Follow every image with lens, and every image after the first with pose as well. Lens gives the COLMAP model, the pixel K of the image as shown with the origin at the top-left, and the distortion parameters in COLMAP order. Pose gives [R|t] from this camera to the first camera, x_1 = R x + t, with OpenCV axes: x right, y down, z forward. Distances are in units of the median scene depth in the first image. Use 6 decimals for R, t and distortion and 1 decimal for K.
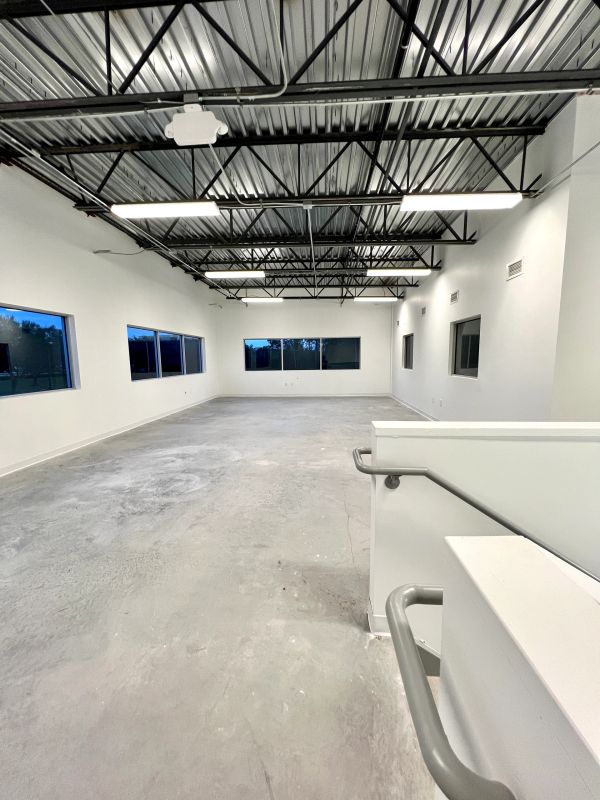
lens RADIAL K [[321.1, 0, 299.0], [0, 321.1, 402.7], [0, 0, 1]] dist [-0.002546, -0.000442]
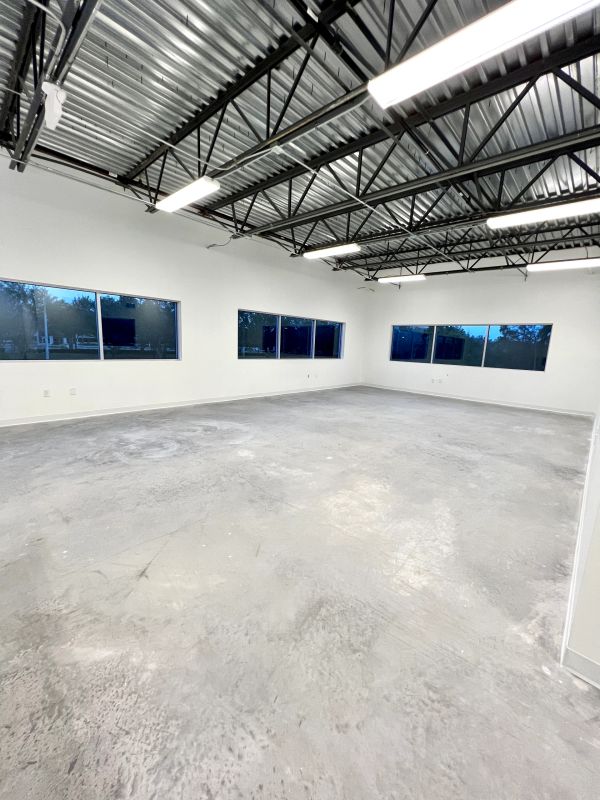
lens RADIAL K [[321.1, 0, 300.8], [0, 321.1, 399.6], [0, 0, 1]] dist [-0.002546, -0.000442]
pose [[0.777774, 0.155247, -0.609070, 0.635319], [-0.139962, 0.987465, 0.072967, -0.064854], [0.612763, 0.028495, 0.789753, 0.406064]]
